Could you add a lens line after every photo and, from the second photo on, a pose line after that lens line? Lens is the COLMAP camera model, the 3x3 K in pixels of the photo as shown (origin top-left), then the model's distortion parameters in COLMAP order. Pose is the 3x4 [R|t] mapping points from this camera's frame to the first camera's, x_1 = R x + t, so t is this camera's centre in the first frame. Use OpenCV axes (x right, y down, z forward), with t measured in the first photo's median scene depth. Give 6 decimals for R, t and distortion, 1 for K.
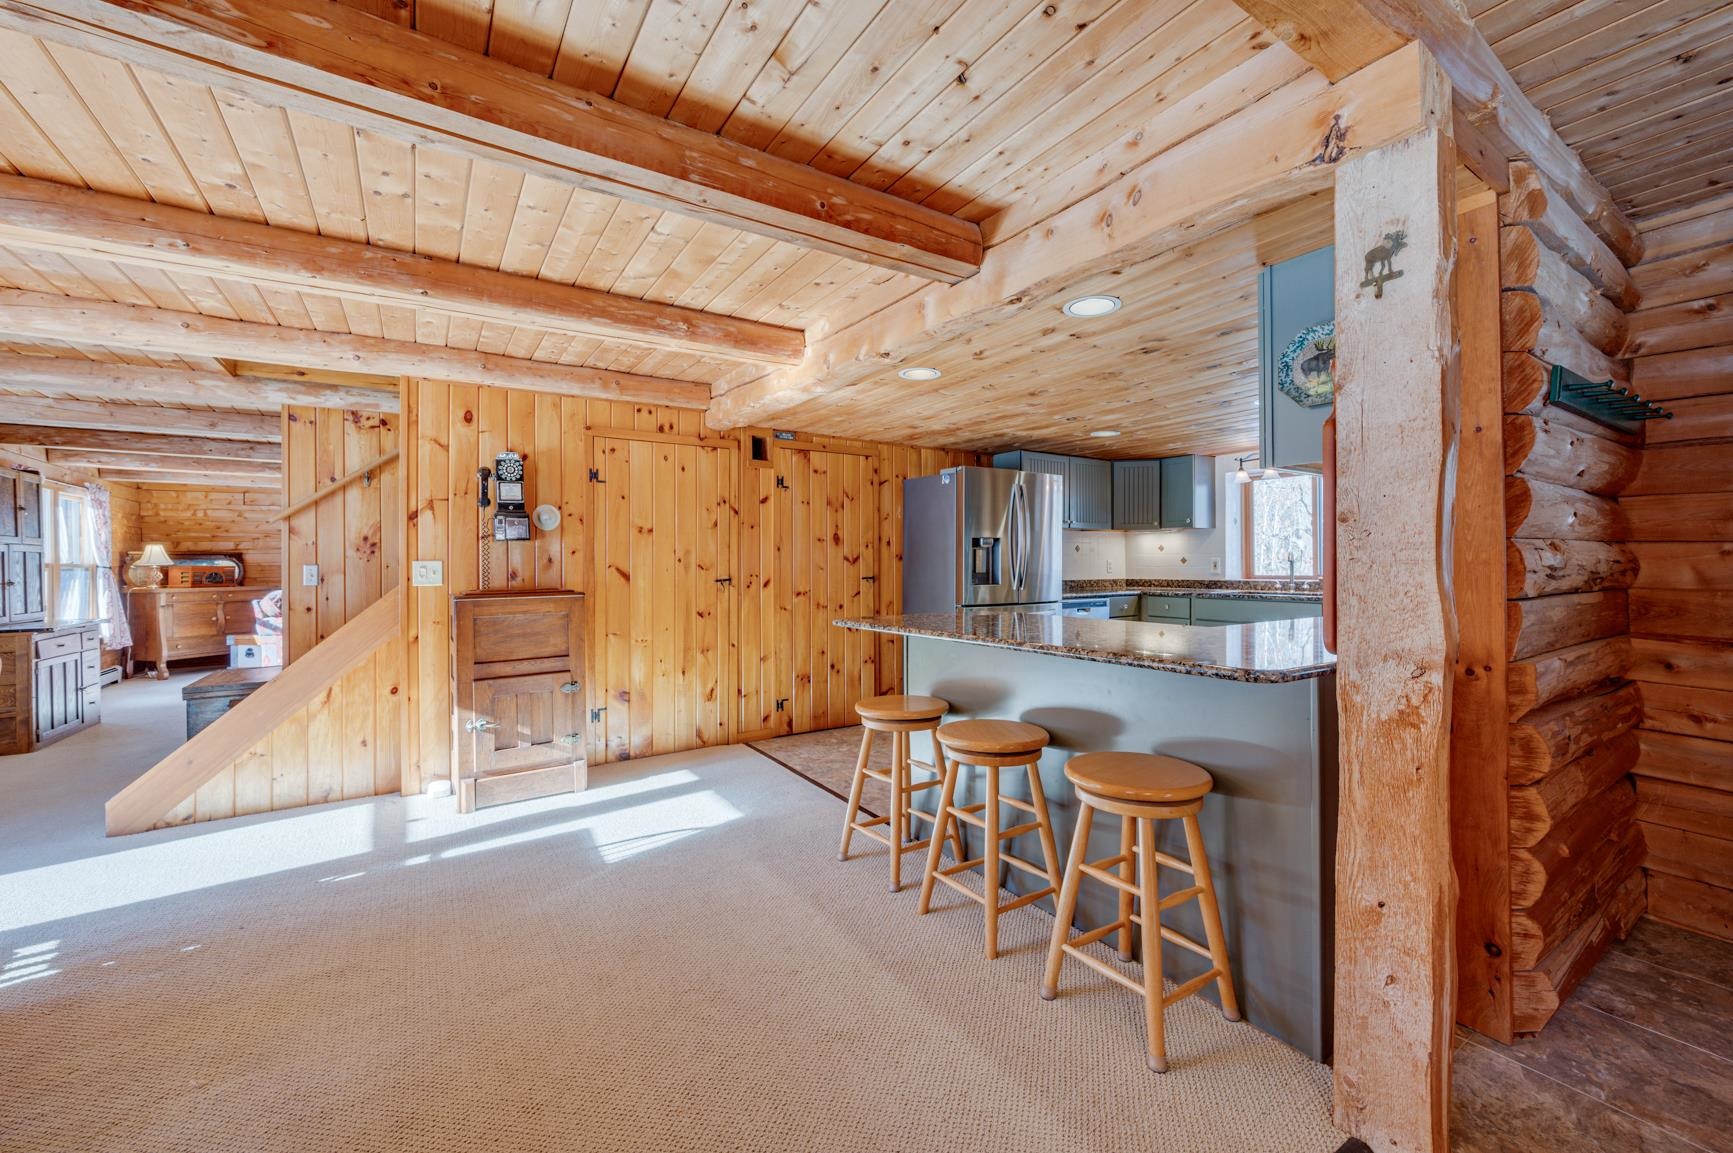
lens RADIAL K [[697.8, 0, 884.9], [0, 697.8, 558.2], [0, 0, 1]] dist [-0.002472, -0.000127]
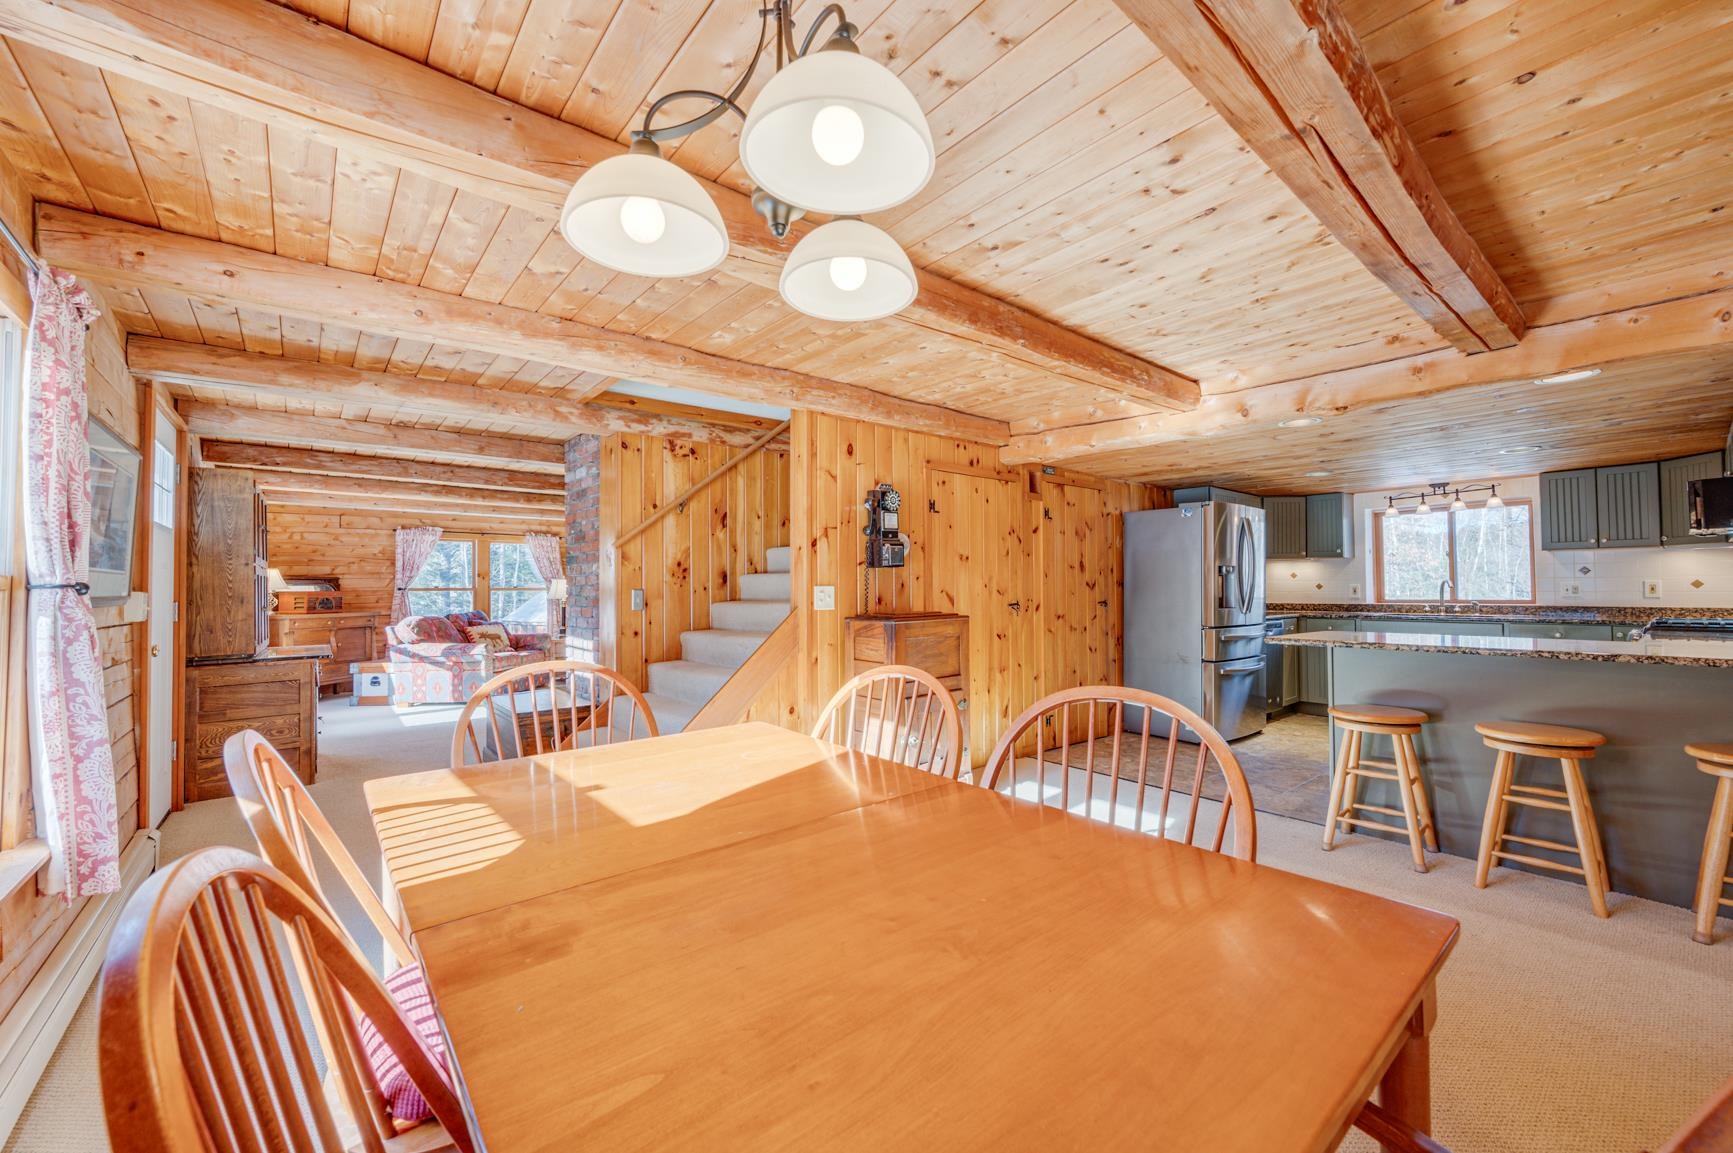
lens RADIAL K [[683.3, 0, 871.8], [0, 683.3, 572.2], [0, 0, 1]] dist [0.000343, 0.000087]
pose [[0.995179, 0.003224, 0.098023, -0.552221], [-0.001447, 0.999833, -0.018193, 0.001544], [-0.098065, 0.017963, 0.995018, -0.026069]]
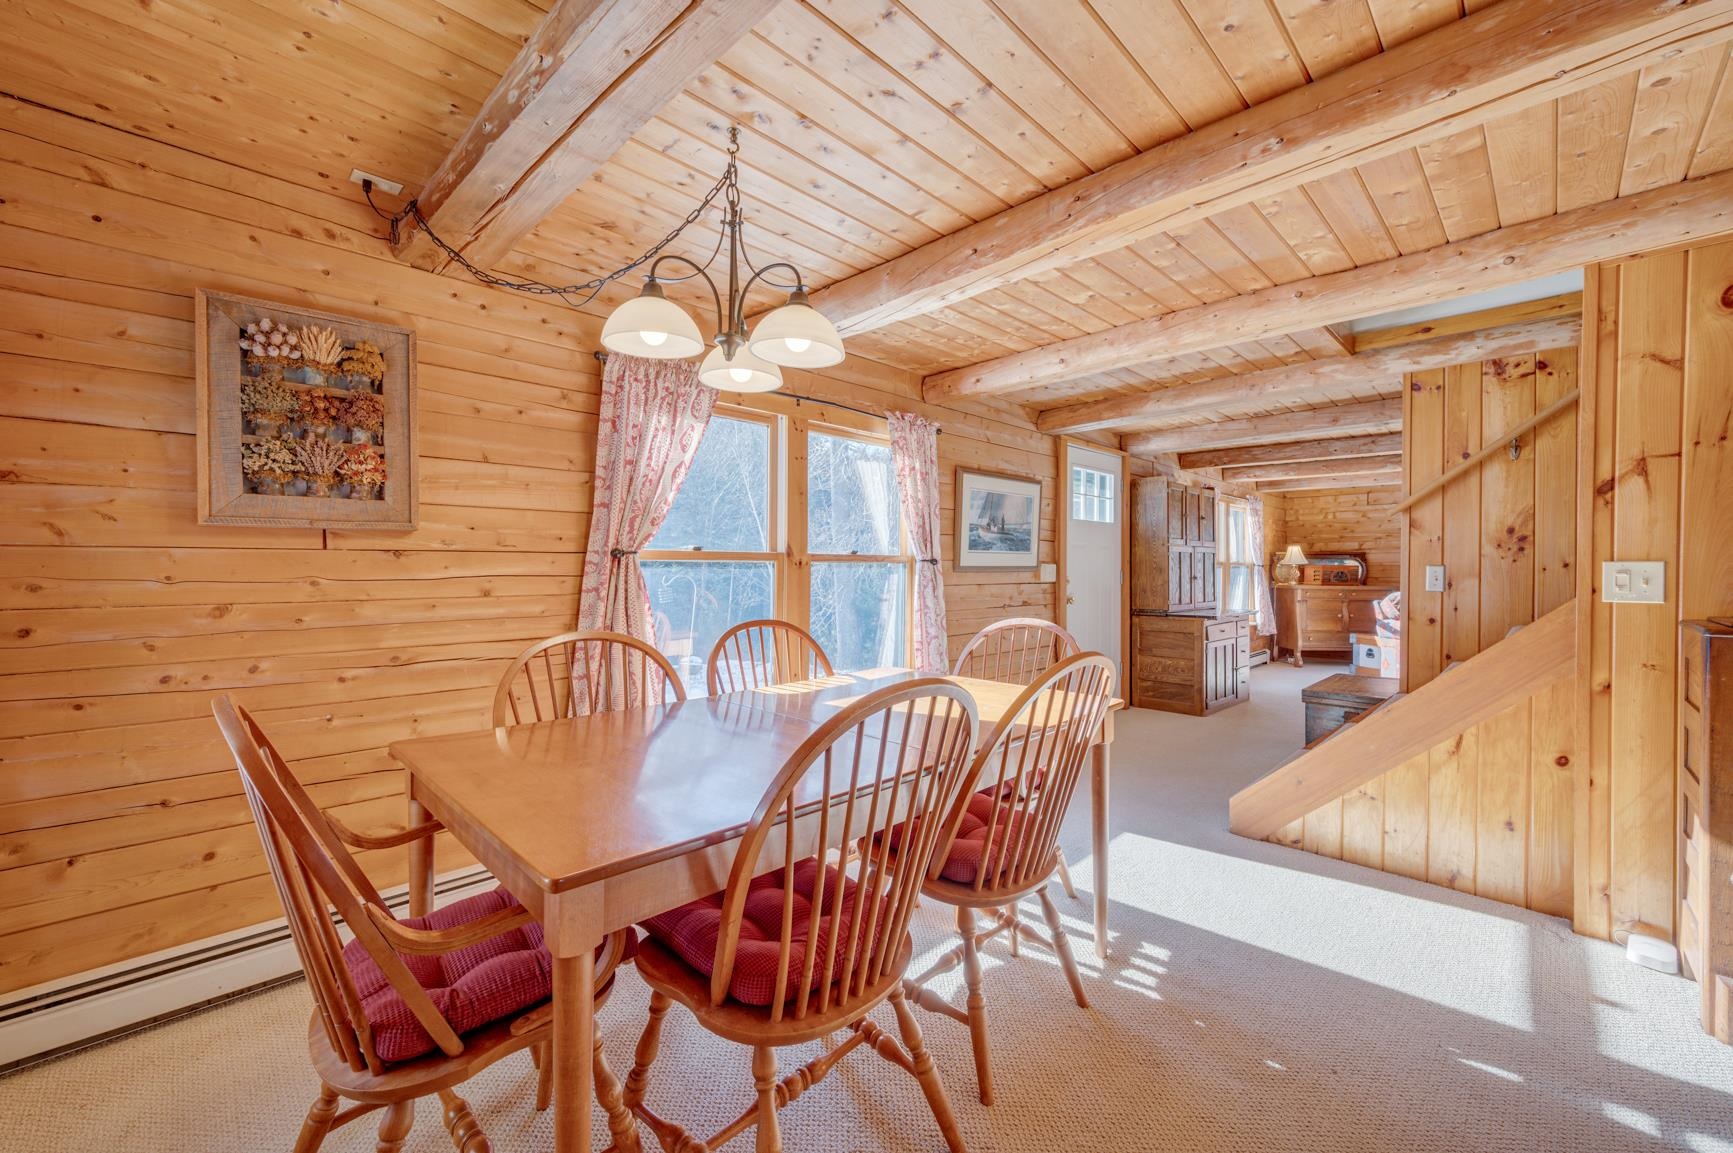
lens RADIAL K [[683.3, 0, 871.8], [0, 683.3, 572.2], [0, 0, 1]] dist [0.000343, 0.000087]
pose [[0.194040, 0.019413, -0.980802, -0.166605], [0.000815, 0.999801, 0.019951, 0.000761], [0.980993, -0.004671, 0.193985, 0.197200]]
